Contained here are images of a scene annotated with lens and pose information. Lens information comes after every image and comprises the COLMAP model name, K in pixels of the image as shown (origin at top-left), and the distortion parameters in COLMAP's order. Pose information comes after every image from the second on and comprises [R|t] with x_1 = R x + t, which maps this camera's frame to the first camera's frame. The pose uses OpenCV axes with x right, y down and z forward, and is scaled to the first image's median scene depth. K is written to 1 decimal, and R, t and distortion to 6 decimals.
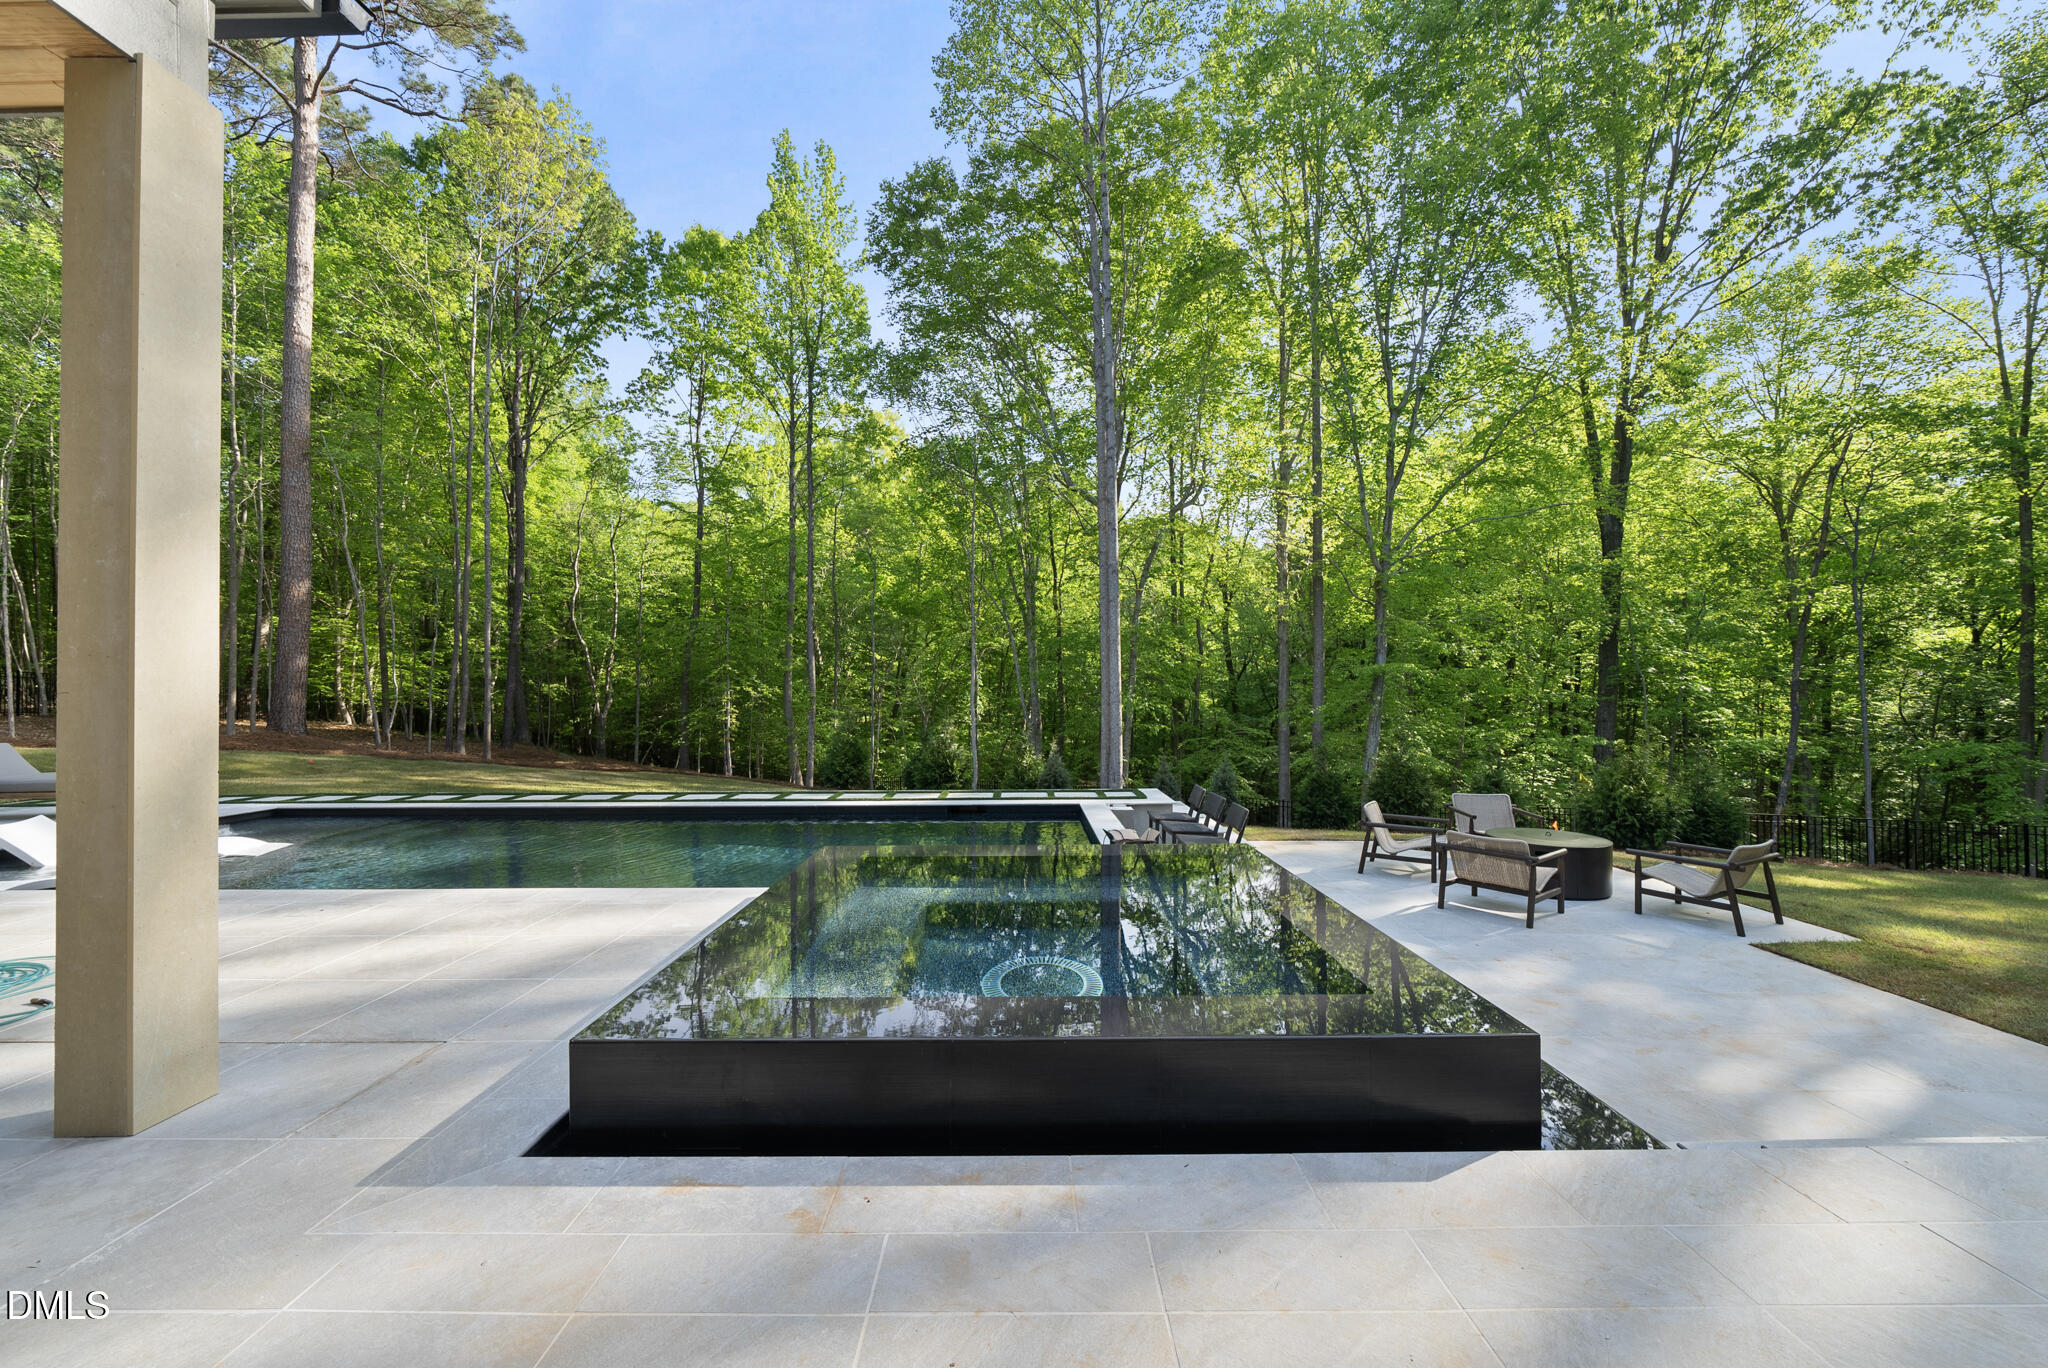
lens RADIAL K [[744.6, 0, 1020.9], [0, 744.6, 686.5], [0, 0, 1]] dist [-0.006207, 0.000383]
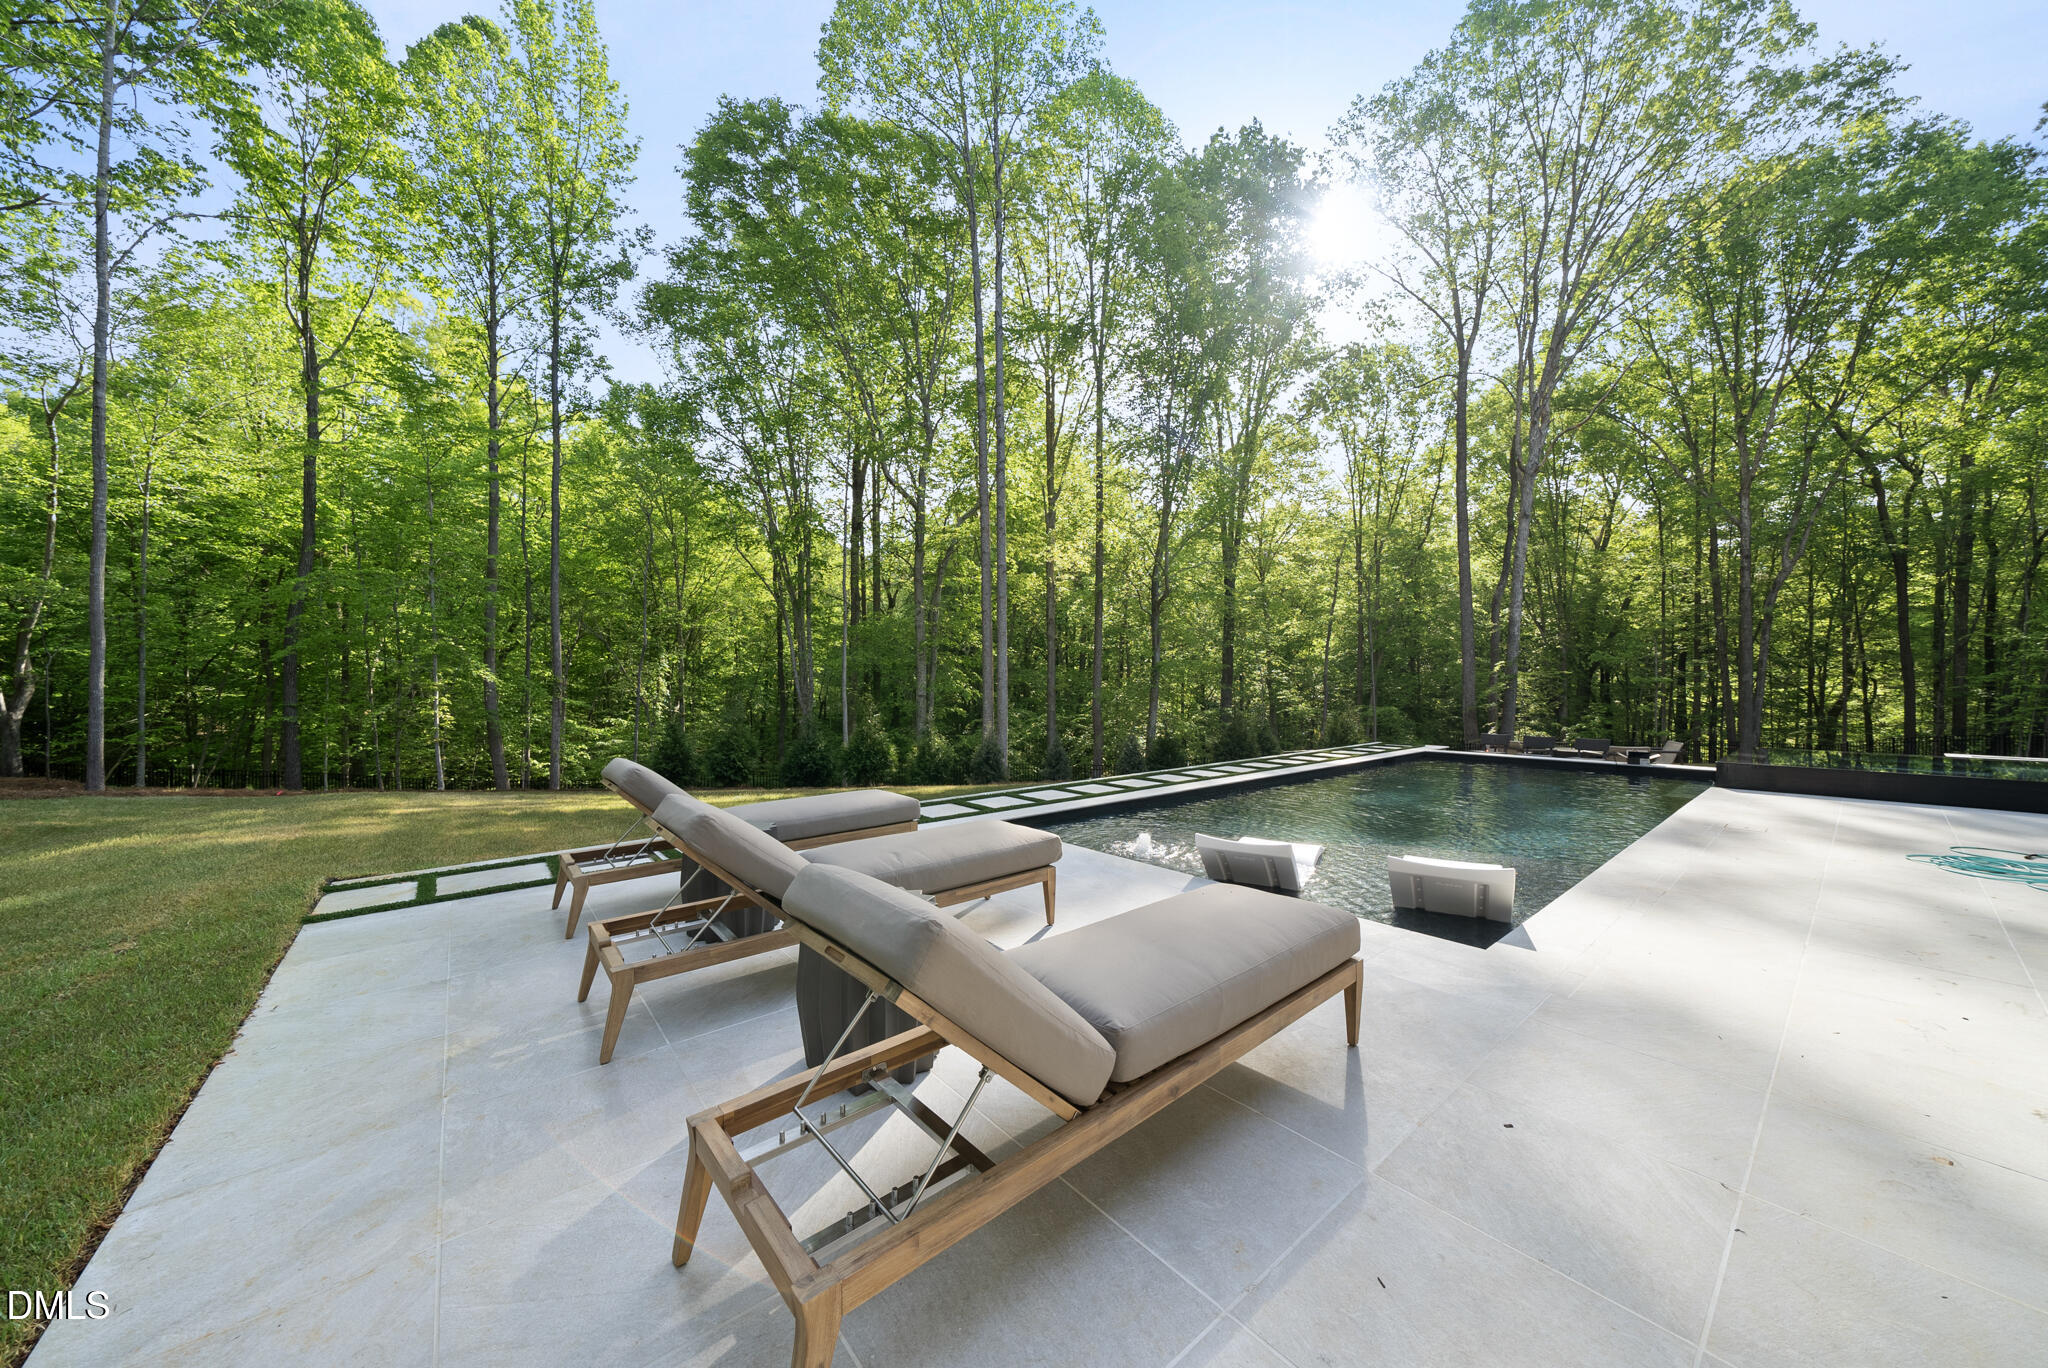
lens RADIAL K [[698.4, 0, 1023.8], [0, 698.4, 689.7], [0, 0, 1]] dist [-0.008287, 0.000531]
pose [[0.772079, -0.004044, 0.635514, -0.461564], [-0.008294, 0.999830, 0.016439, 0.006089], [-0.635473, -0.017963, 0.771914, 0.137384]]
